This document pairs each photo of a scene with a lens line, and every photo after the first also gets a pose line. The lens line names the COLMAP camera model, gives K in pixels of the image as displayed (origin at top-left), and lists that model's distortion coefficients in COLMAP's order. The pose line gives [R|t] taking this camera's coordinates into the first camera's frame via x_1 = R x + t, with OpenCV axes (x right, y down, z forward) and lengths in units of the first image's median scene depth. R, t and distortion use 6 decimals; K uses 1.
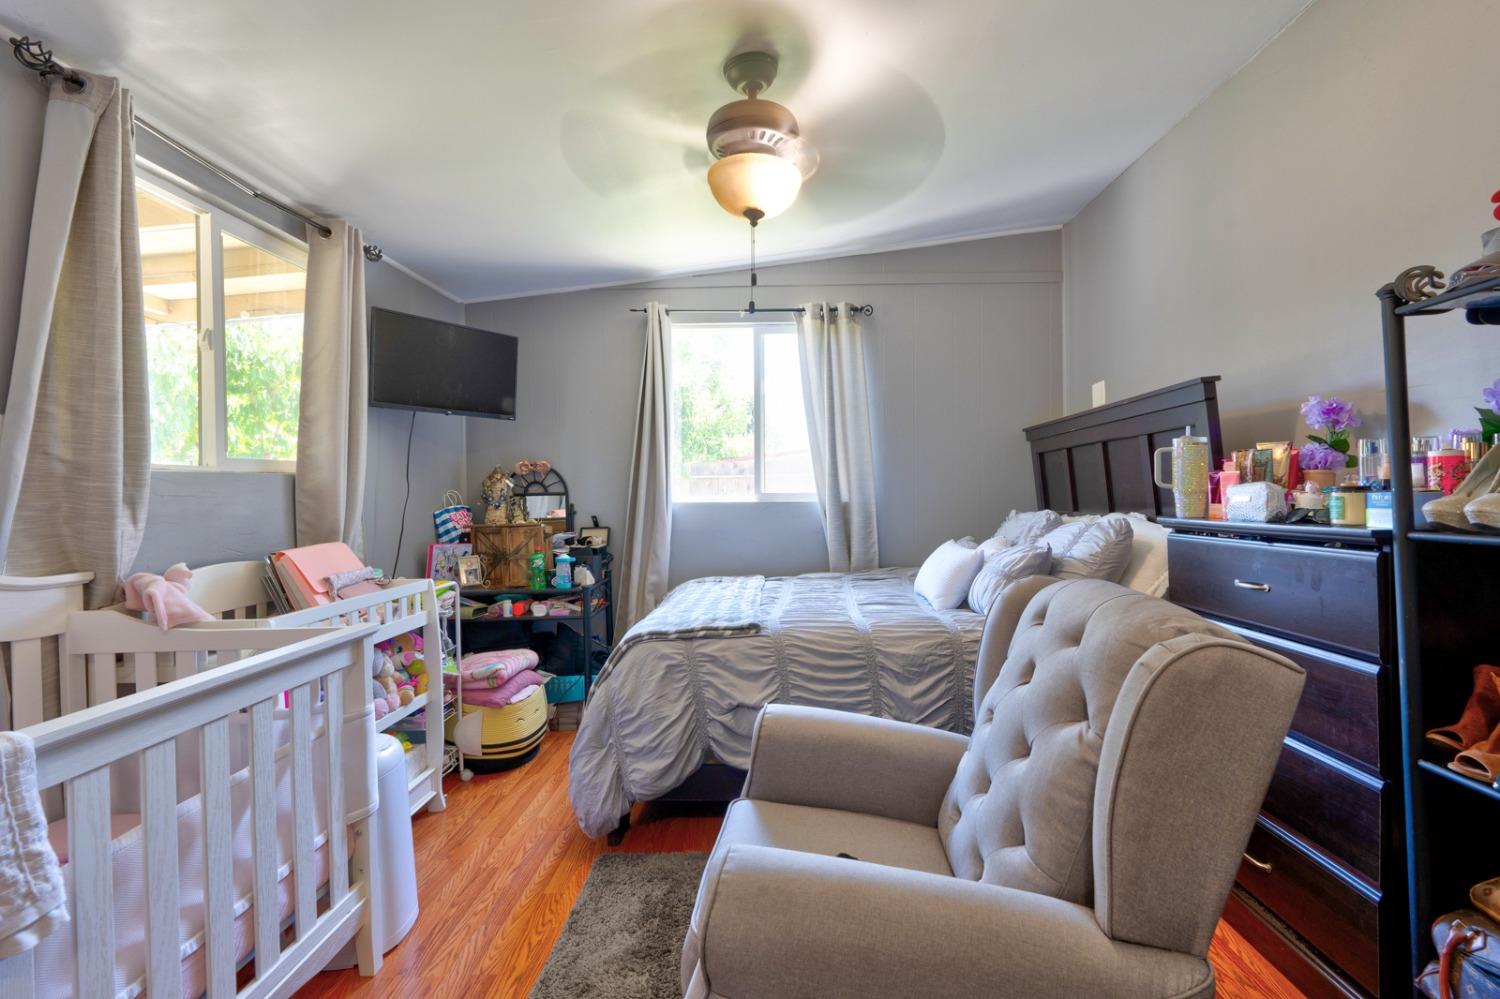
lens RADIAL K [[684.5, 0, 748.1], [0, 684.5, 496.5], [0, 0, 1]] dist [-0.009975, 0.005027]
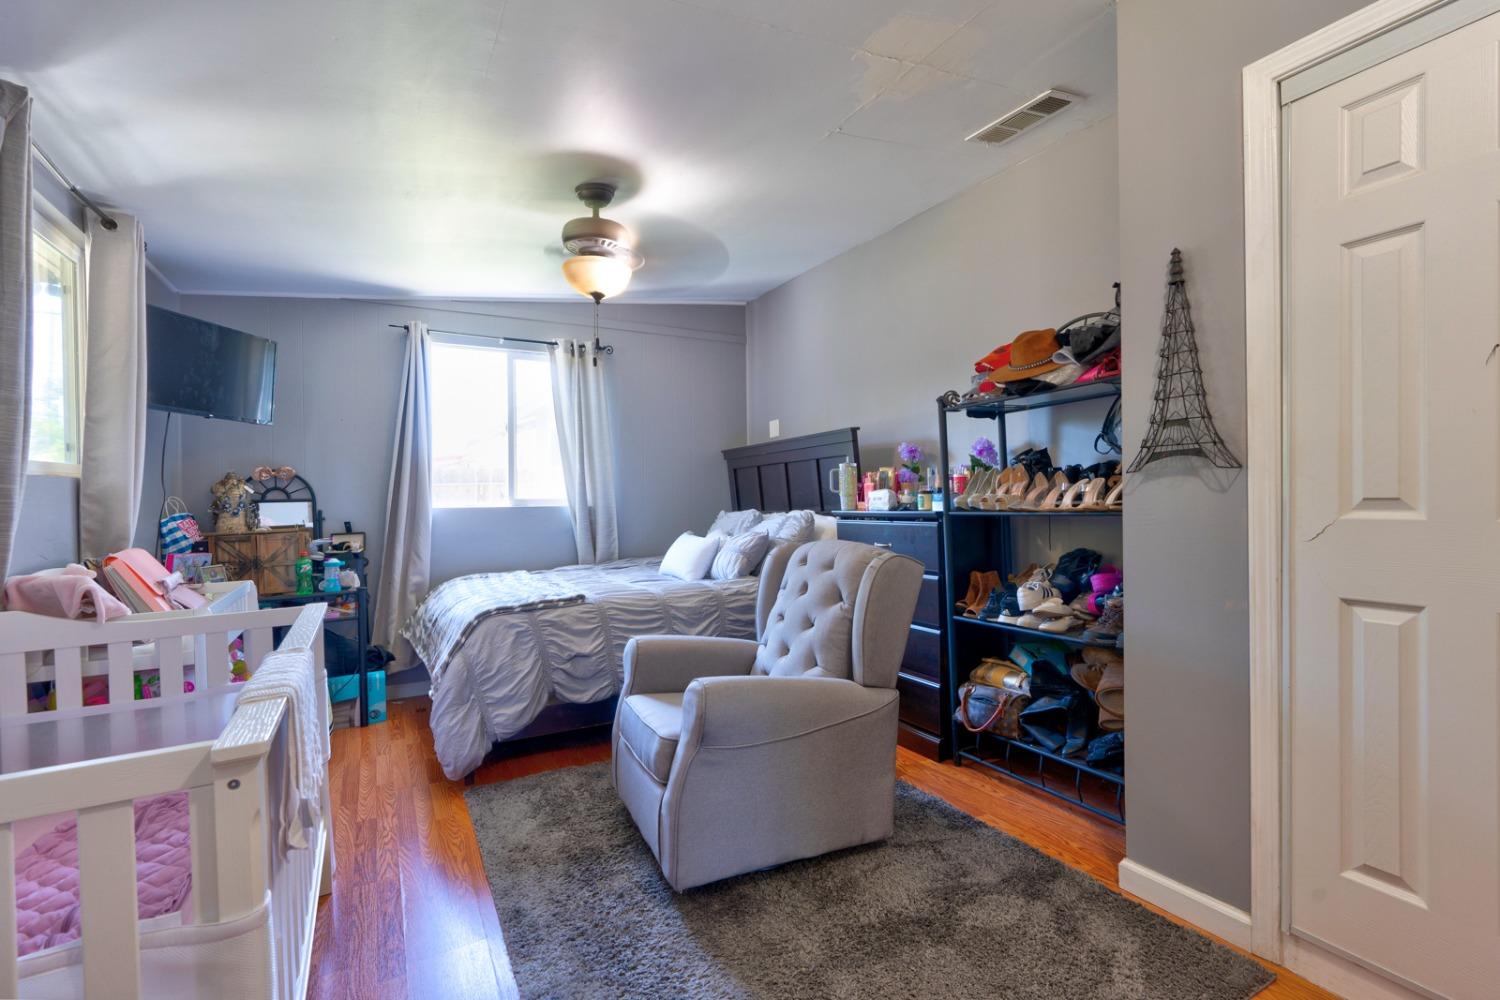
lens RADIAL K [[684.5, 0, 754.9], [0, 684.5, 499.6], [0, 0, 1]] dist [-0.009975, 0.005027]
pose [[0.862172, -0.003038, 0.506606, -0.367779], [0.008350, 0.999931, -0.008215, 0.014839], [-0.506547, 0.011313, 0.862138, -0.312065]]
